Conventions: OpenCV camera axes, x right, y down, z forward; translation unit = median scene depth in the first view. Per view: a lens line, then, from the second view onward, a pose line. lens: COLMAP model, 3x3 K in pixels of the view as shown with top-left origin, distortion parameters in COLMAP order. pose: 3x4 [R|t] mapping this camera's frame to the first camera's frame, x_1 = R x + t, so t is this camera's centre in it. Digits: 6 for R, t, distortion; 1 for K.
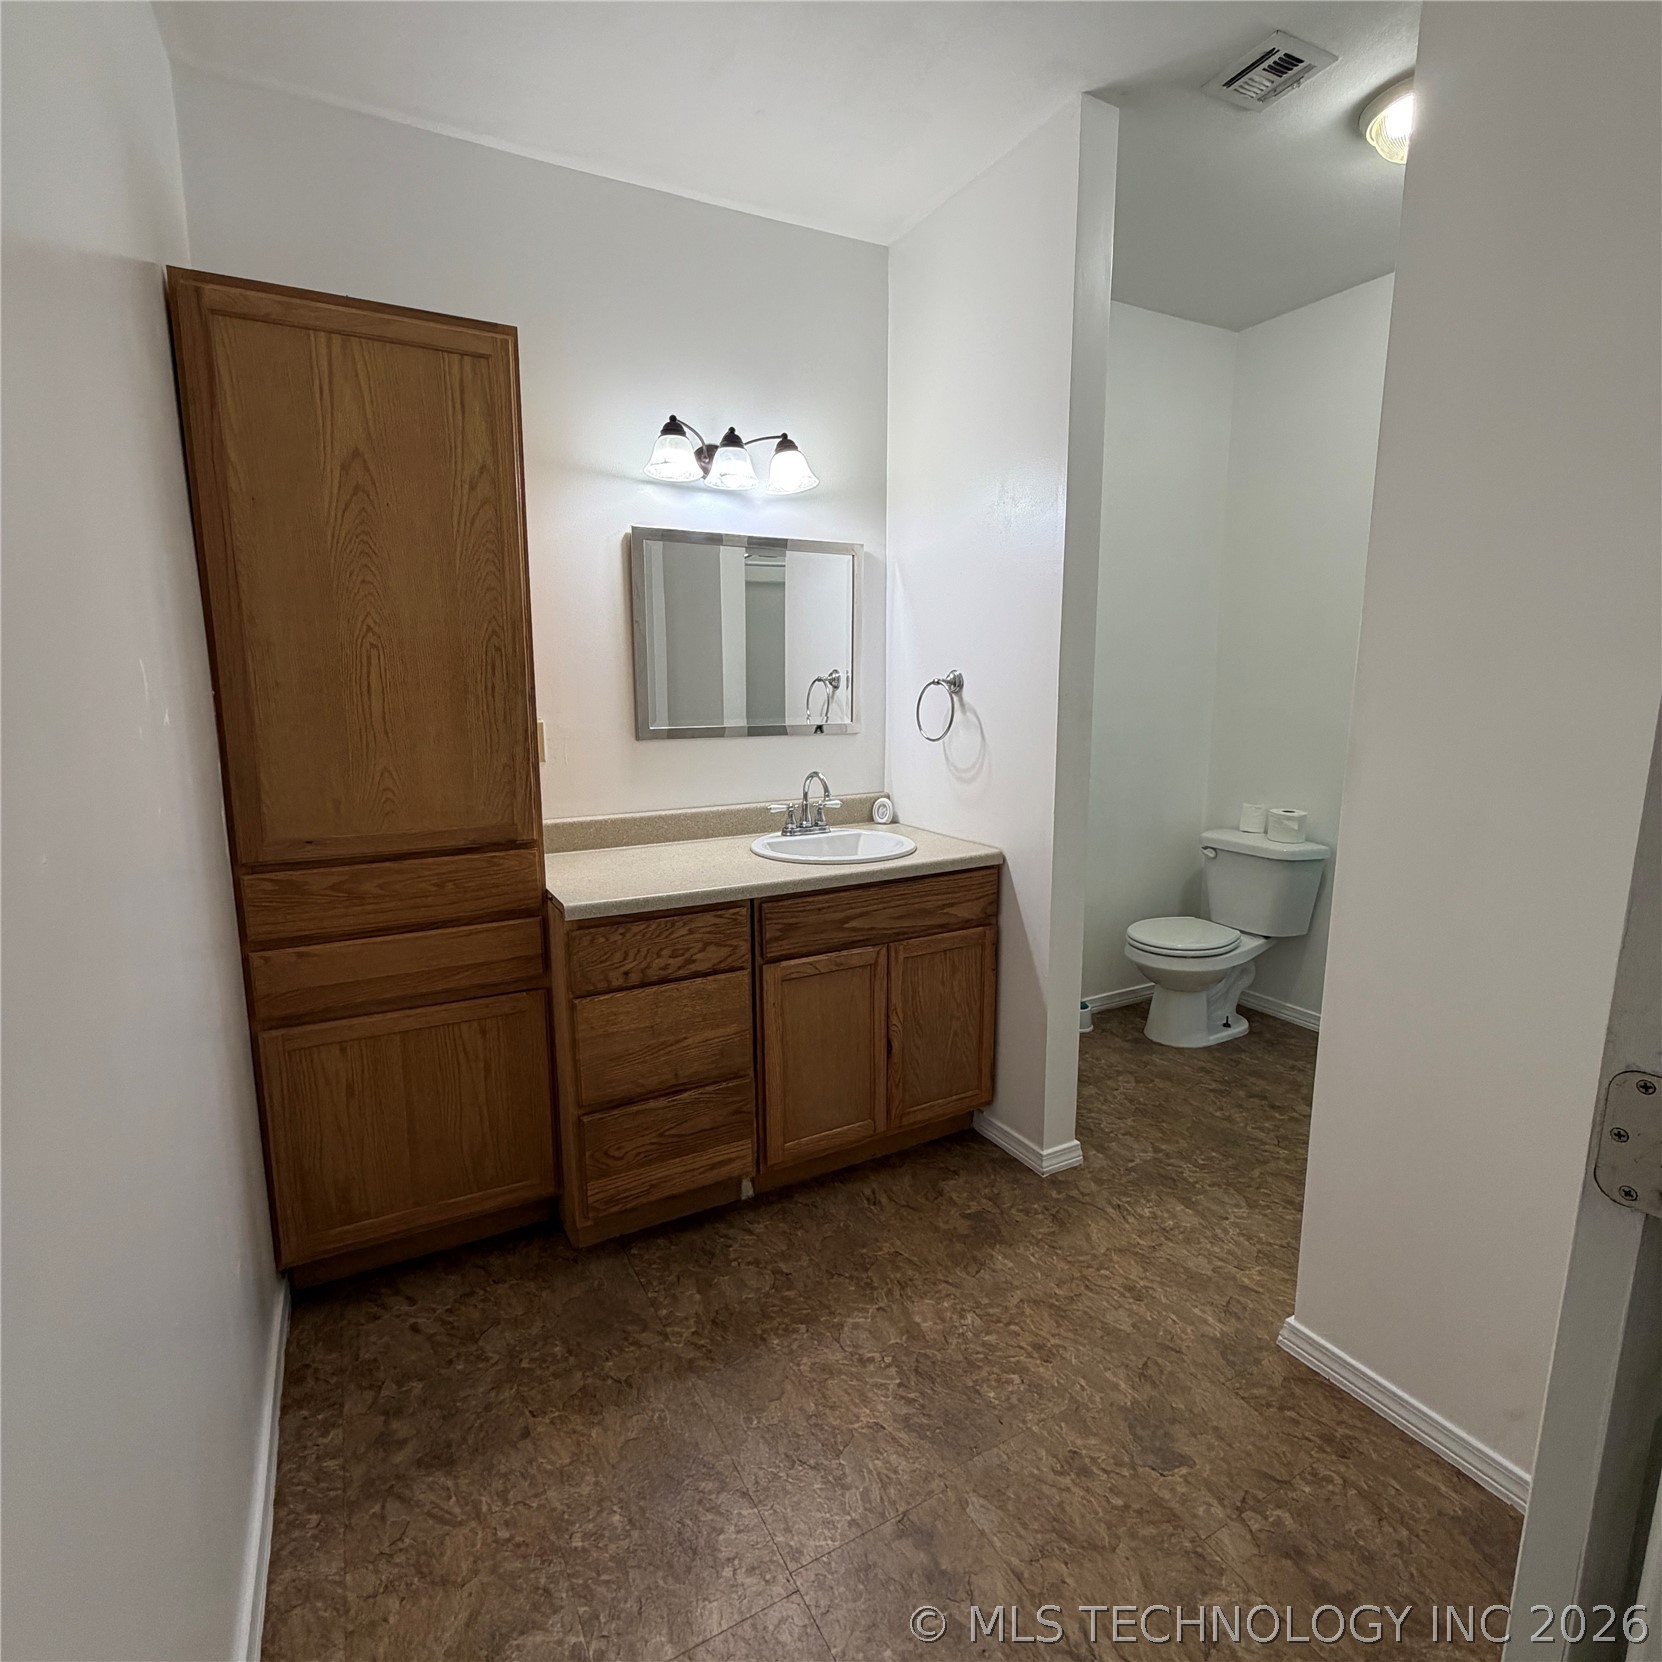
lens RADIAL K [[886.4, 0, 822.8], [0, 886.4, 824.0], [0, 0, 1]] dist [0.001617, -0.000202]
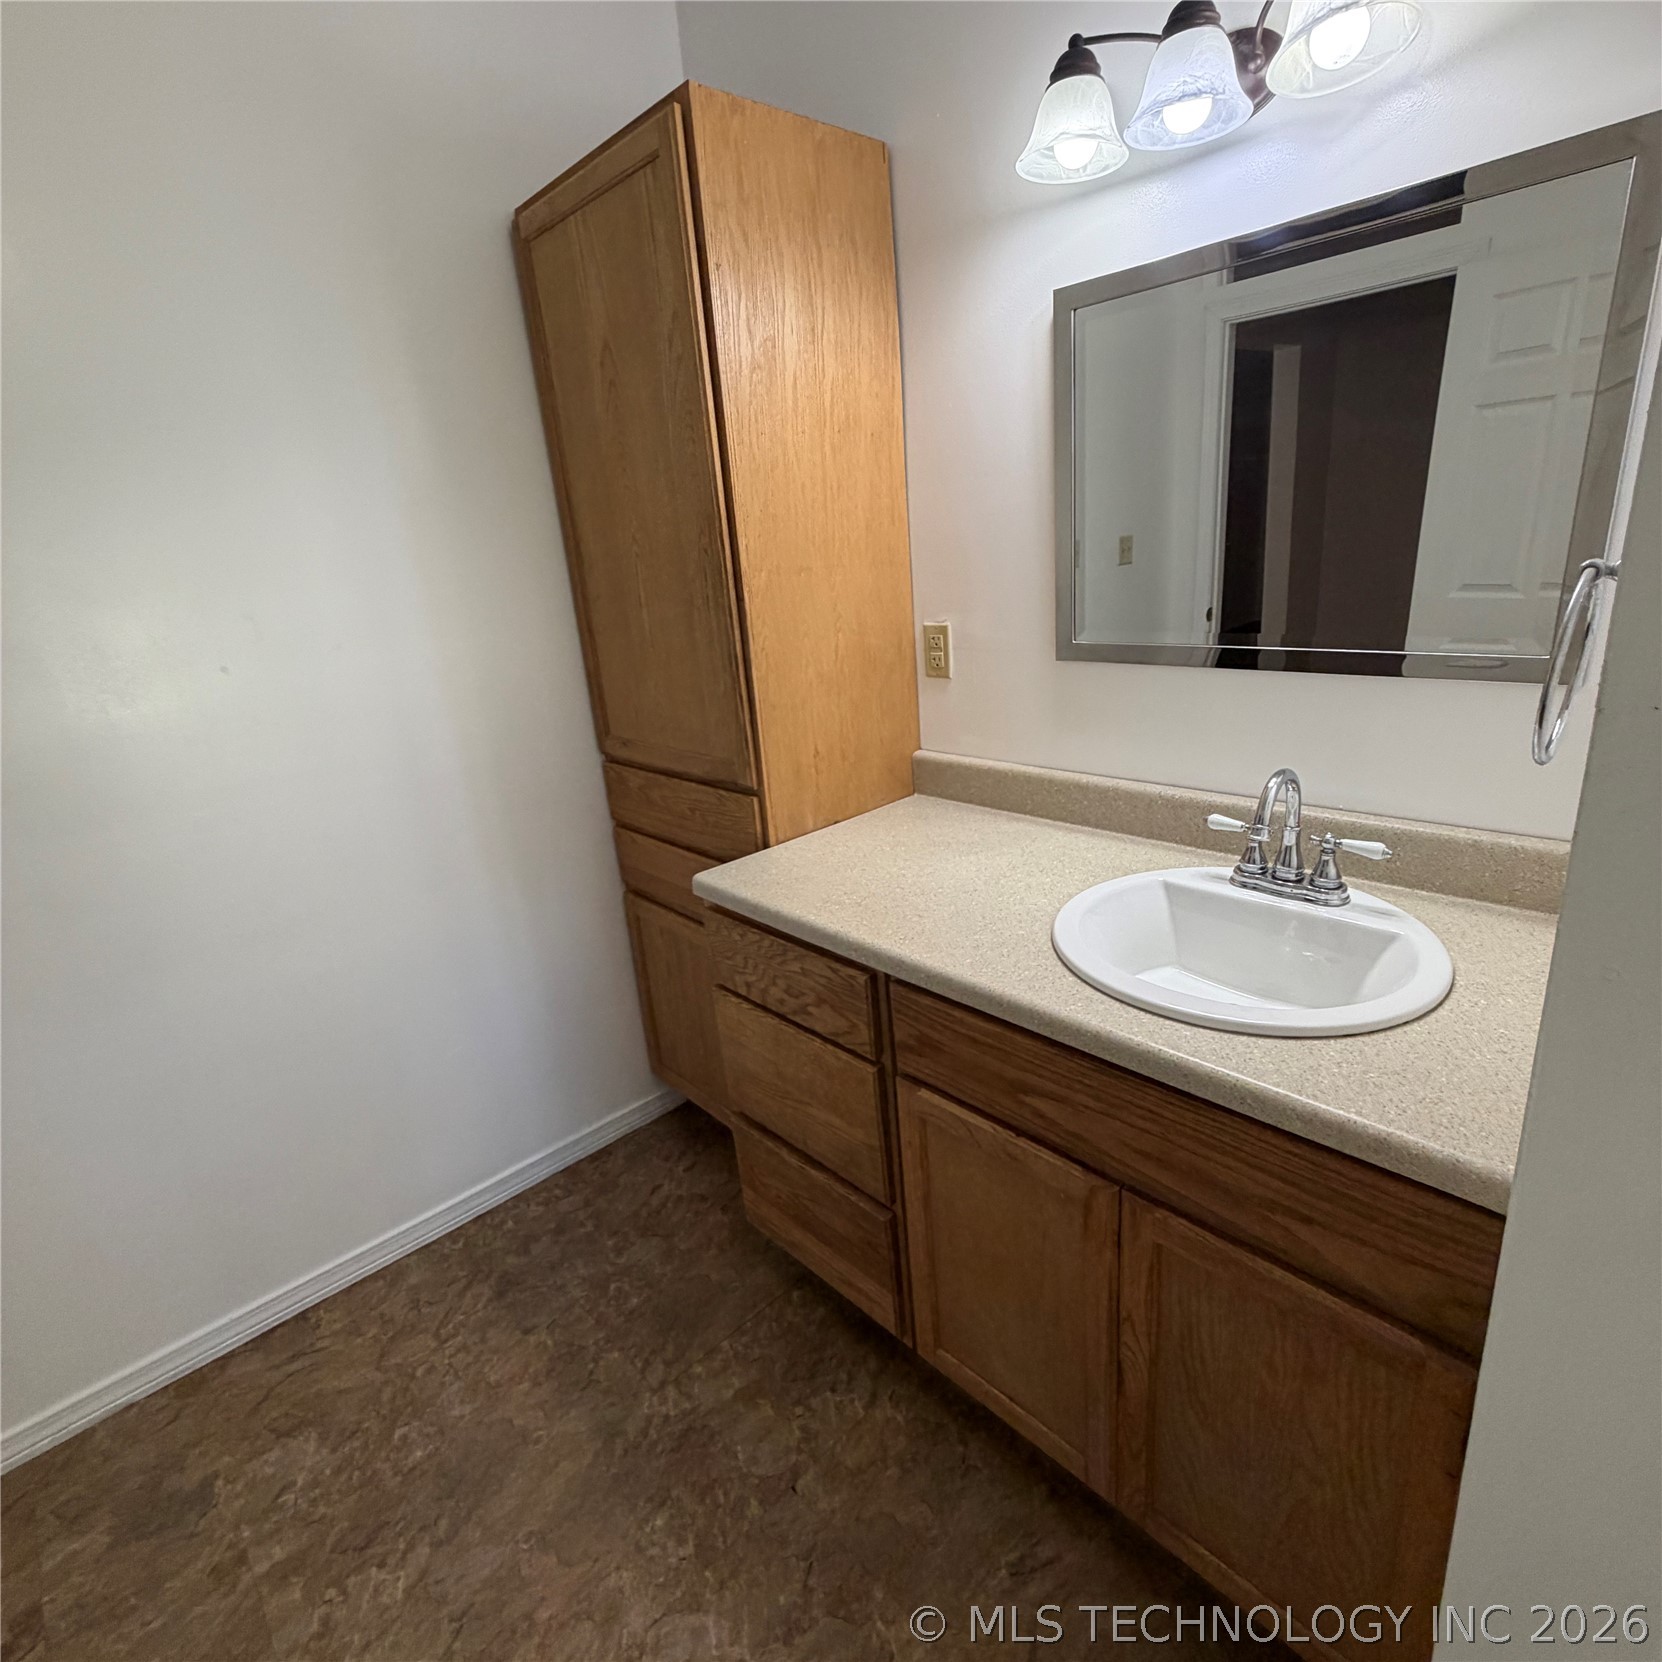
lens RADIAL K [[886.4, 0, 822.8], [0, 886.4, 824.0], [0, 0, 1]] dist [0.001617, -0.000202]
pose [[0.252192, 0.281884, -0.925711, 0.451499], [-0.075422, 0.959448, 0.271609, -0.173393], [0.964733, 0.001322, 0.263226, 0.829174]]
